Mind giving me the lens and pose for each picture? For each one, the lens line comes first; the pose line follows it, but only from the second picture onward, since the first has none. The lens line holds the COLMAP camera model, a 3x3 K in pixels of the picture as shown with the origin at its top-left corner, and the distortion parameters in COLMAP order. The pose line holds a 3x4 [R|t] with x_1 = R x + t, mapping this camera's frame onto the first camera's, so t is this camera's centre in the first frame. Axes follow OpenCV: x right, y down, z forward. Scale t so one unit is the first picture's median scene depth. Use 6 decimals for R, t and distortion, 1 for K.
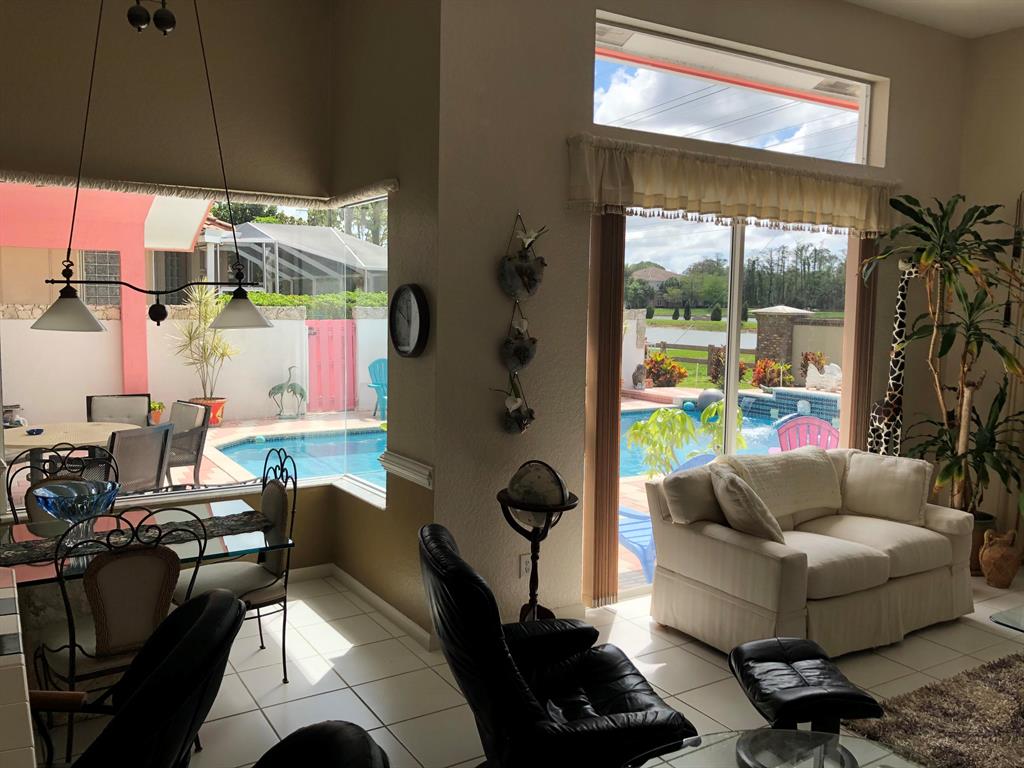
lens RADIAL K [[836.6, 0, 512.0], [0, 836.6, 384.0], [0, 0, 1]] dist [0.038059, -0.042251]
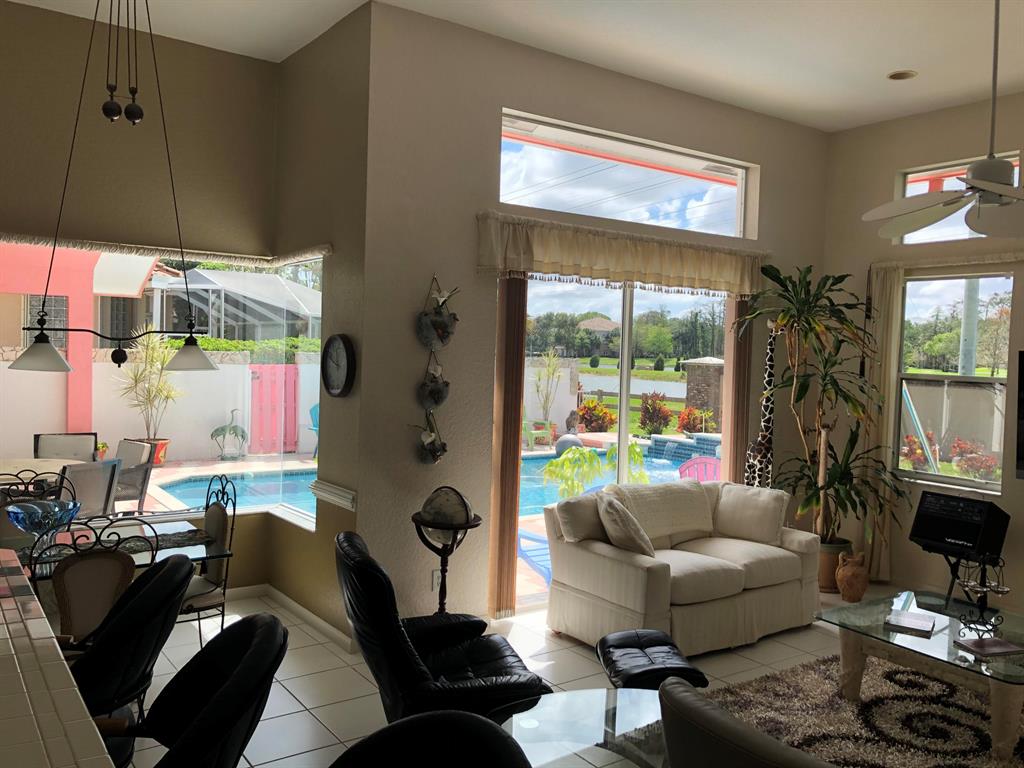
lens RADIAL K [[836.6, 0, 512.0], [0, 836.6, 384.0], [0, 0, 1]] dist [0.038059, -0.042251]
pose [[0.998041, 0.011168, 0.061560, 0.041773], [-0.007660, 0.998349, -0.056924, 0.012849], [-0.062095, 0.056341, 0.996479, -0.156483]]
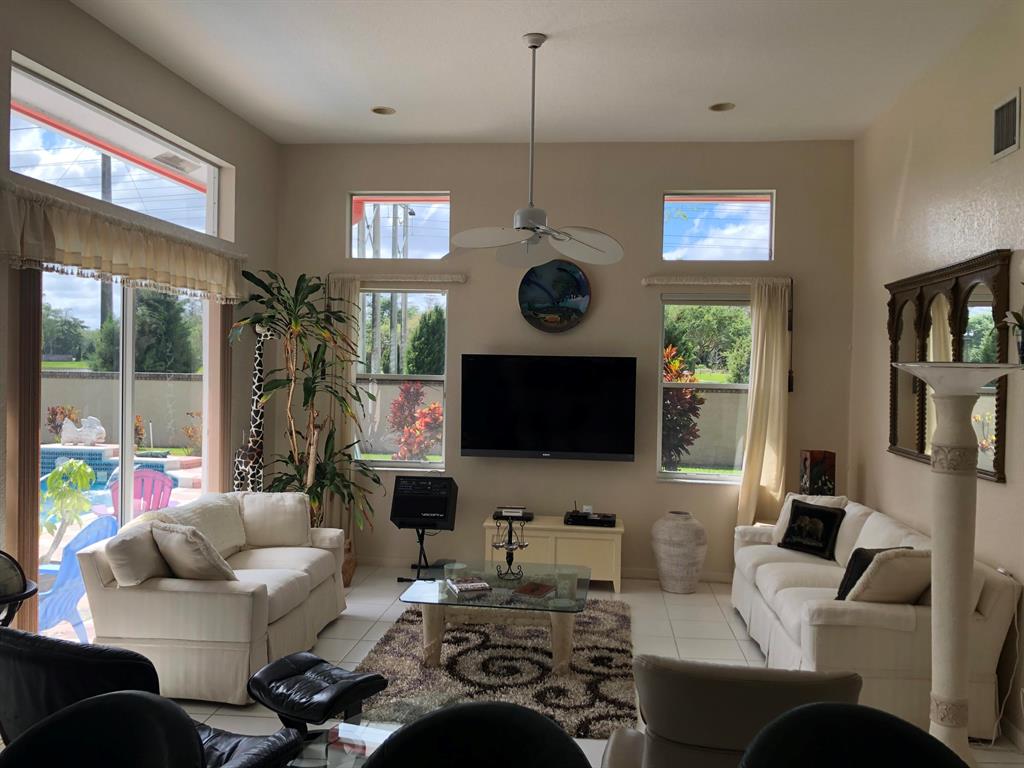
lens RADIAL K [[836.6, 0, 512.0], [0, 836.6, 384.0], [0, 0, 1]] dist [0.038059, -0.042251]
pose [[0.619330, -0.025518, 0.784716, -0.272798], [0.070483, 0.997243, -0.023199, -0.015514], [-0.781961, 0.069677, 0.619421, 0.013163]]
